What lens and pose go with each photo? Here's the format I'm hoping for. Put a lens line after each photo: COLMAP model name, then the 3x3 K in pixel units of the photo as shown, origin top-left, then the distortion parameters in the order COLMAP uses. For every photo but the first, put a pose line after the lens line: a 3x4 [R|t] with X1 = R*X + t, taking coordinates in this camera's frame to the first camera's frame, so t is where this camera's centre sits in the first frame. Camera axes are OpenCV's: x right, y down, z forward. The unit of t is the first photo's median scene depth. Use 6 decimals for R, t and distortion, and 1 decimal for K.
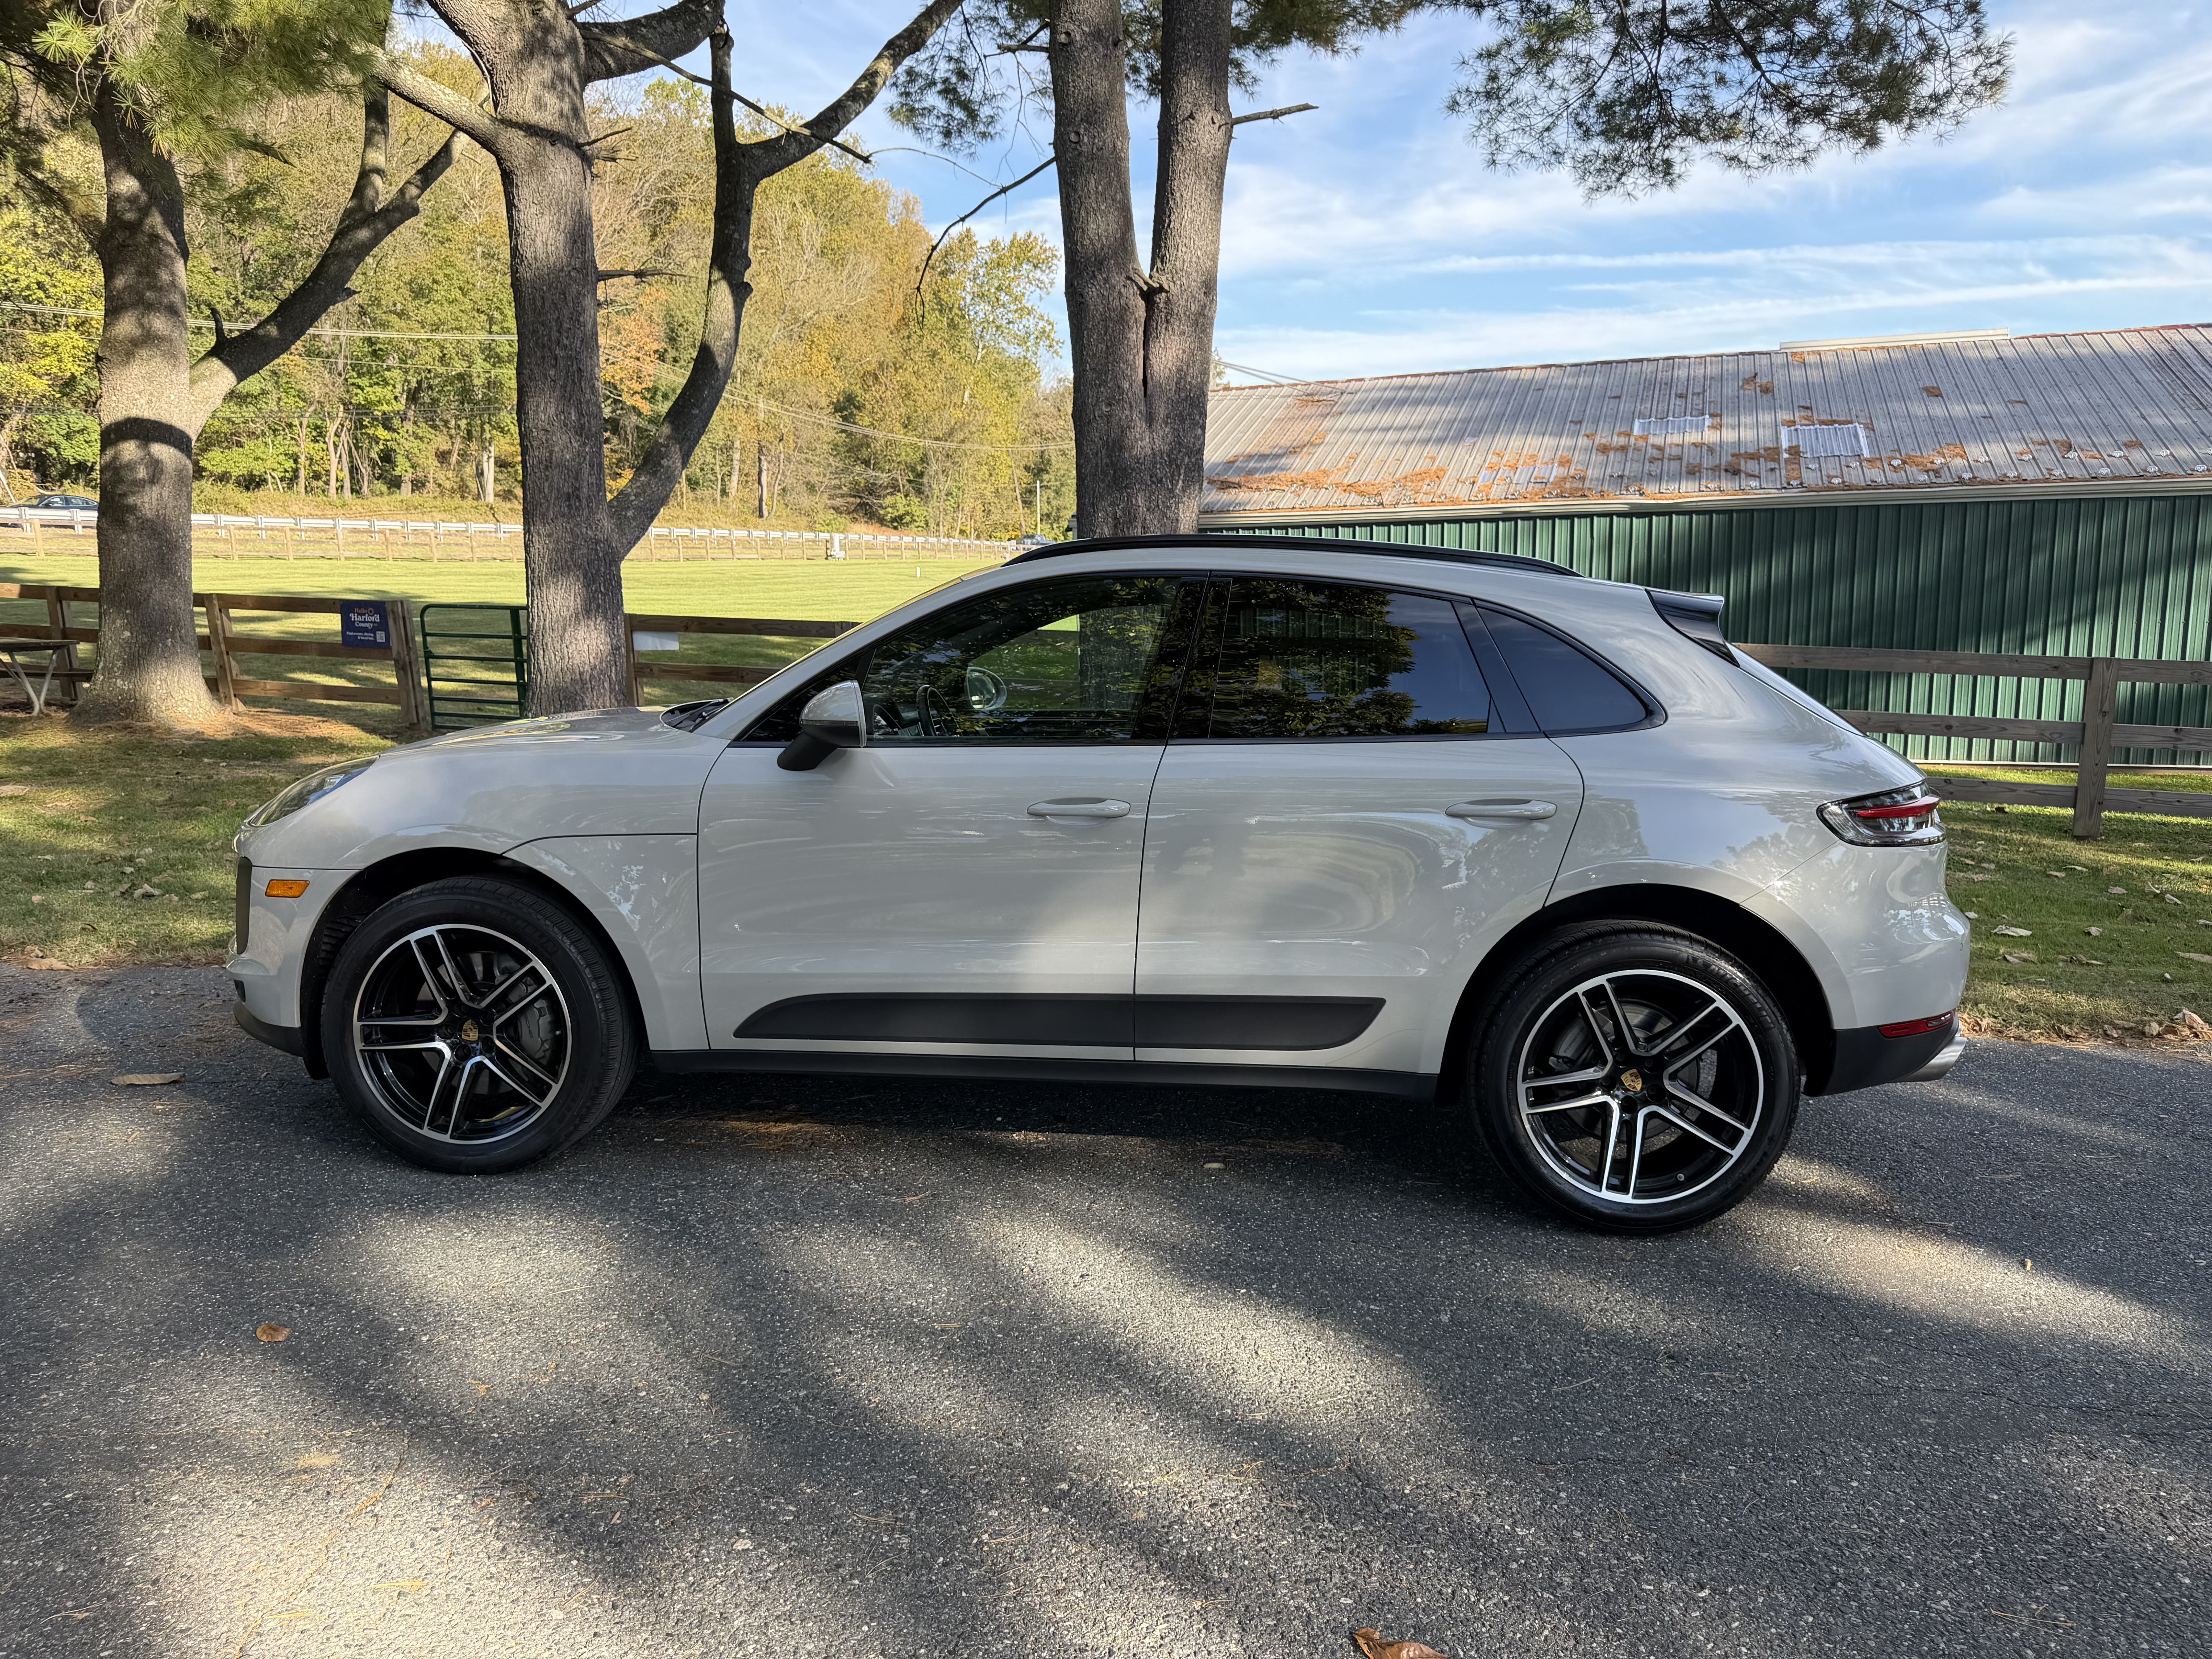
lens RADIAL K [[1608.0, 0, 1094.1], [0, 1608.0, 829.0], [0, 0, 1]] dist [0.006352, -0.017050]
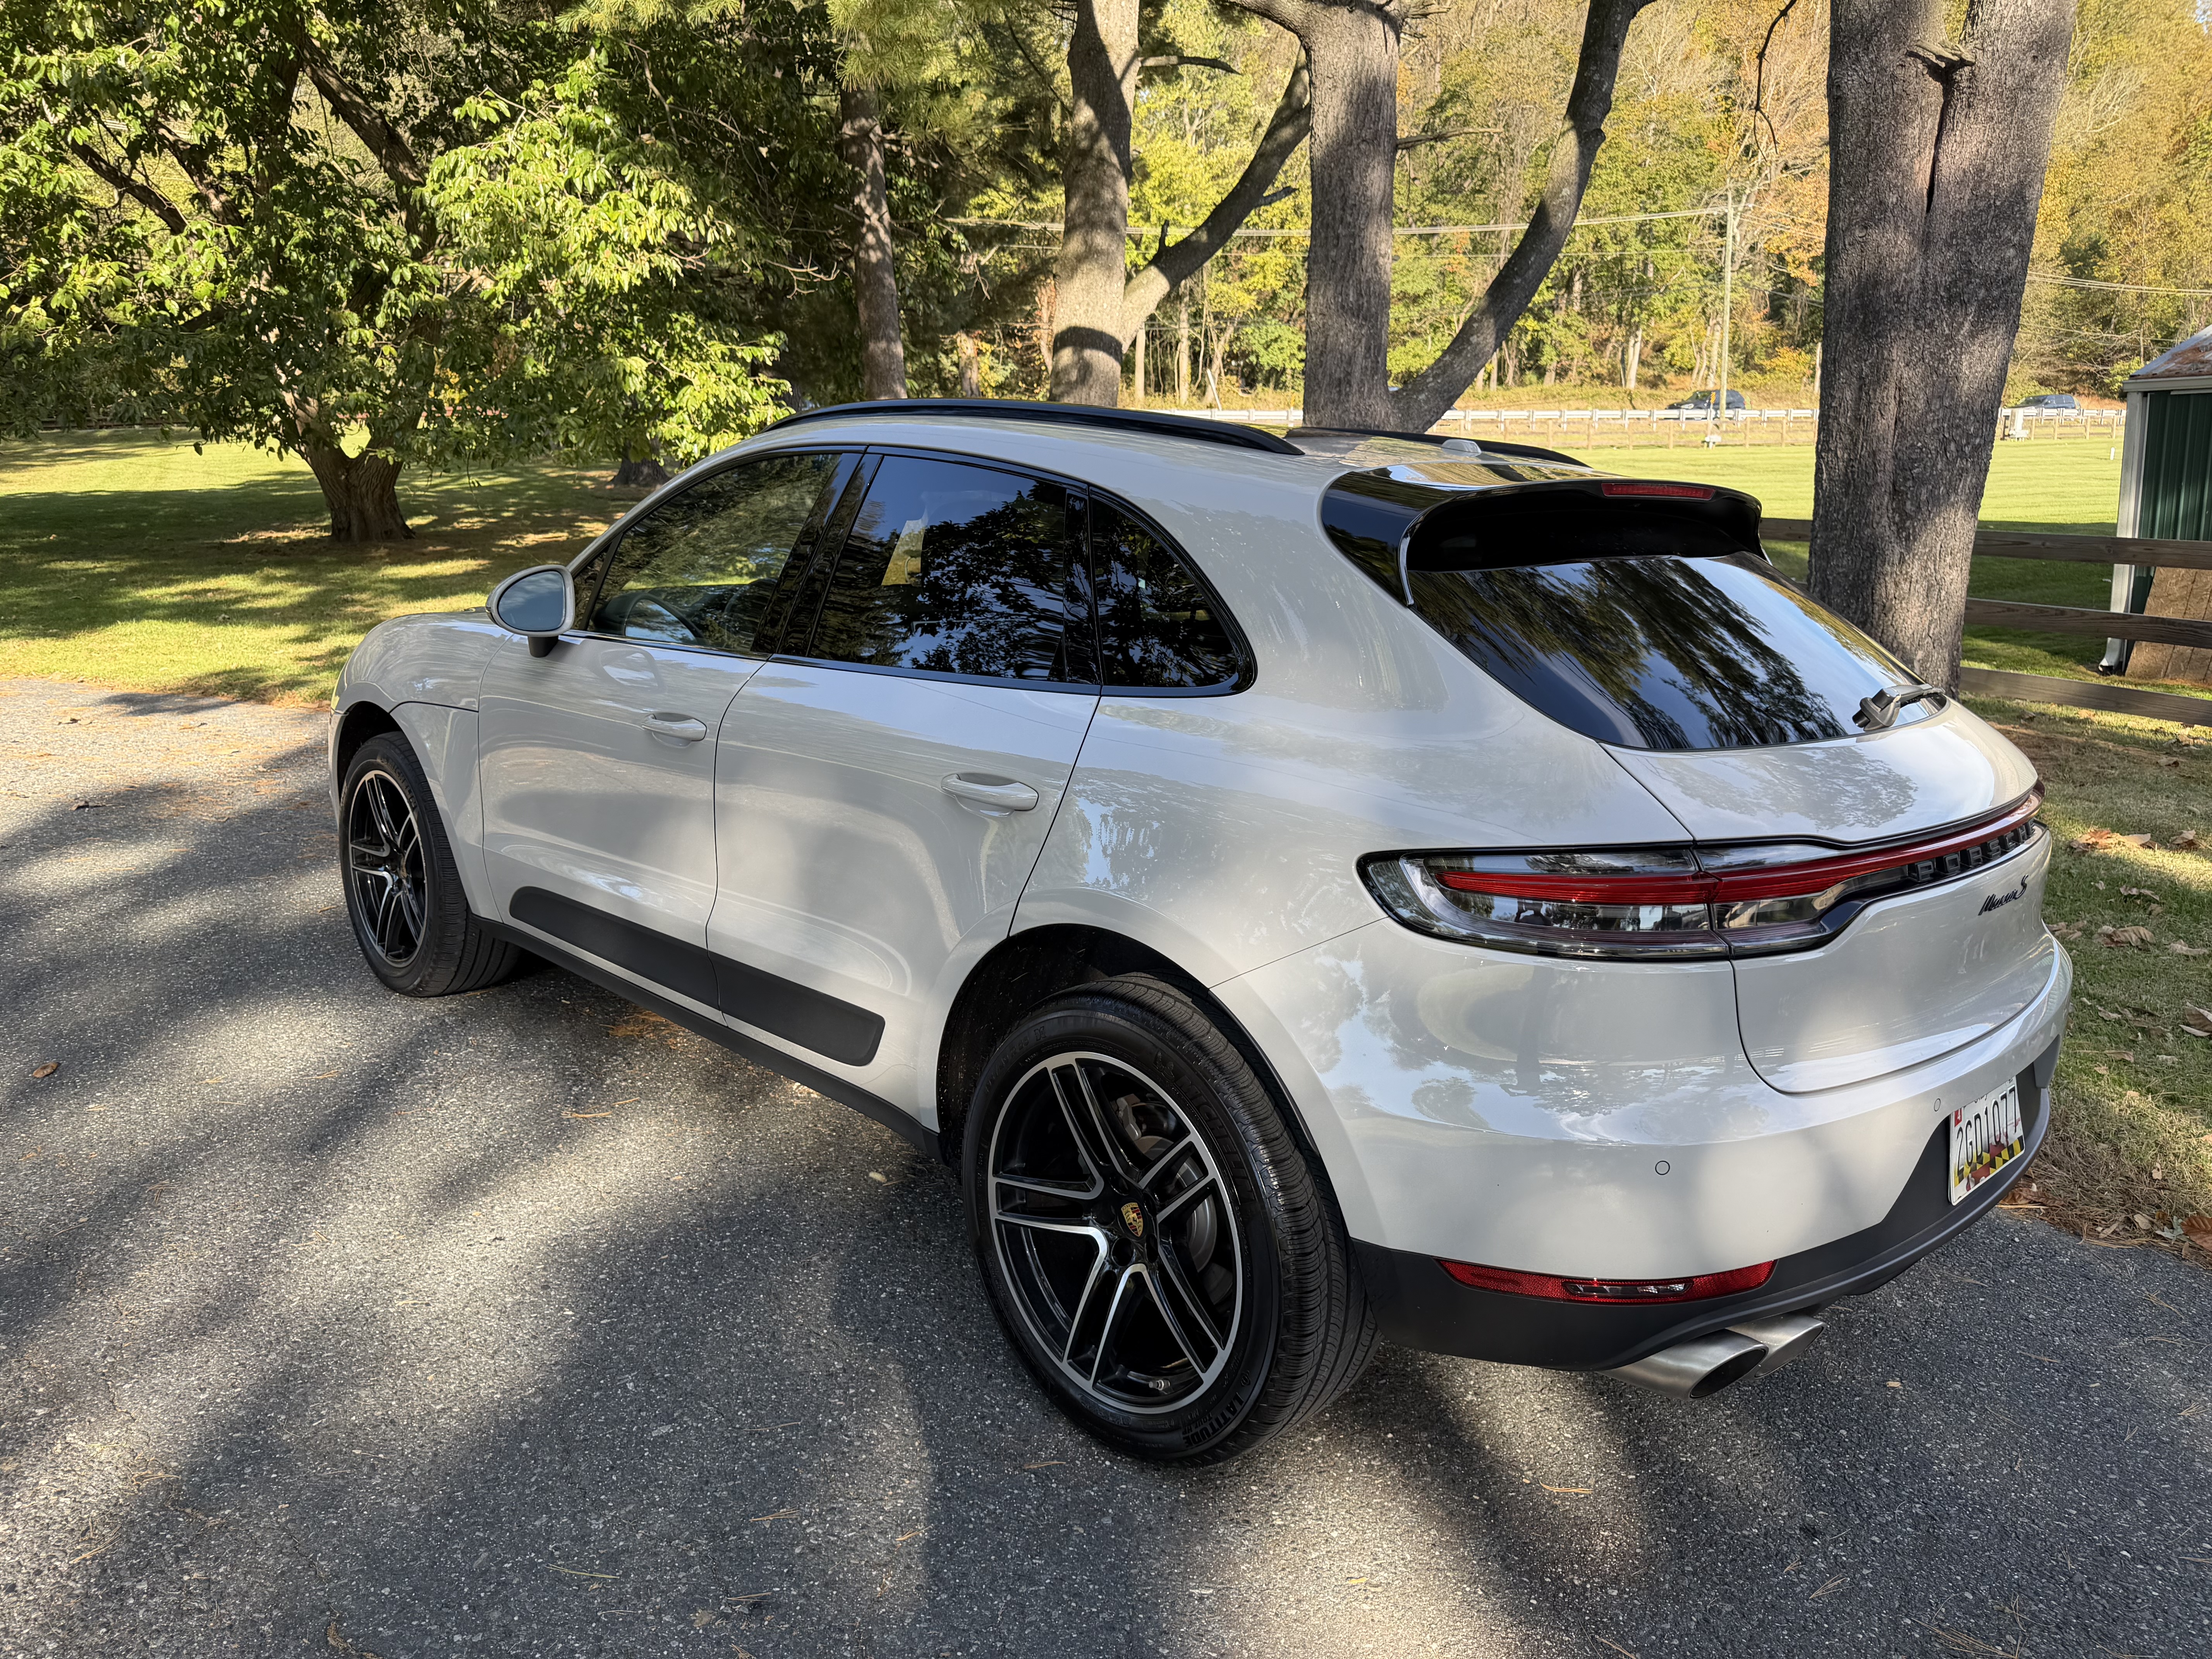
lens RADIAL K [[1608.0, 0, 1125.4], [0, 1608.0, 830.8], [0, 0, 1]] dist [0.006352, -0.017050]
pose [[0.766538, 0.131973, -0.628492, 0.057884], [-0.088638, 0.991032, 0.099993, -0.005350], [0.636052, -0.020940, 0.771362, 0.039408]]
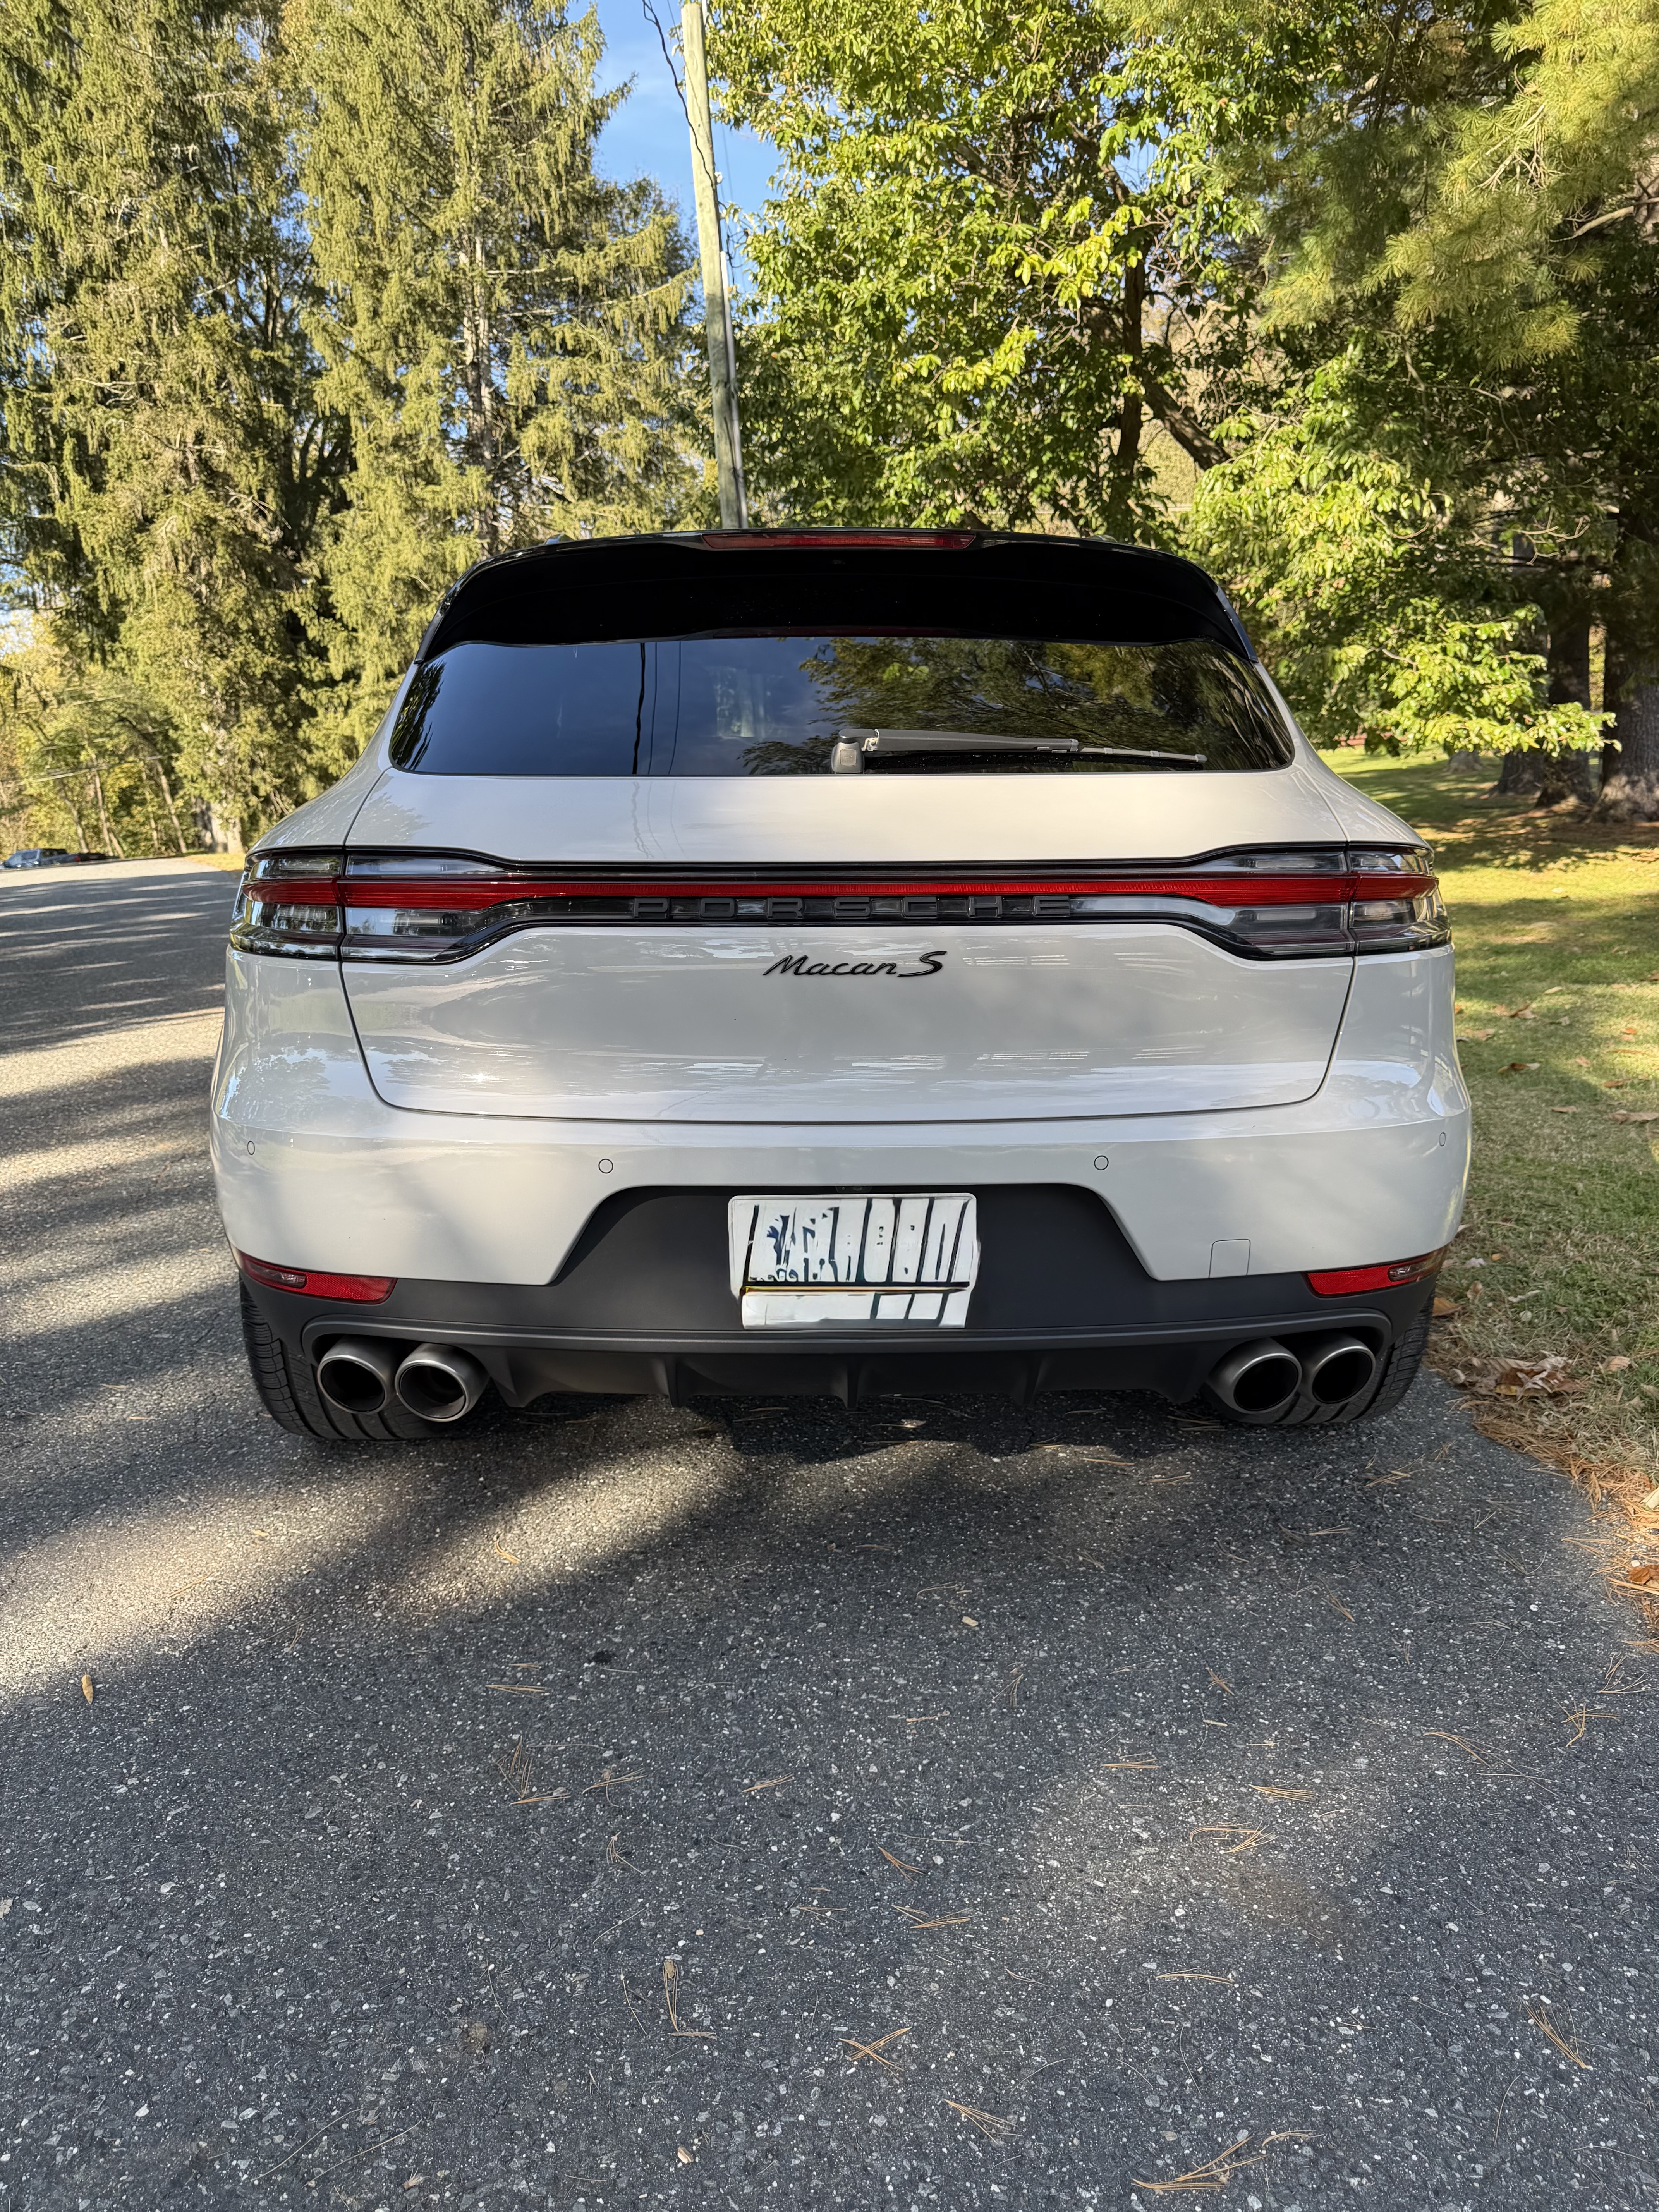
lens RADIAL K [[1608.0, 0, 820.2], [0, 1608.0, 1116.4], [0, 0, 1]] dist [0.006352, -0.017050]
pose [[0.095354, 0.163644, -0.981900, 0.091566], [-0.111152, 0.981977, 0.152863, -0.002765], [0.989218, 0.094564, 0.111825, 0.096877]]
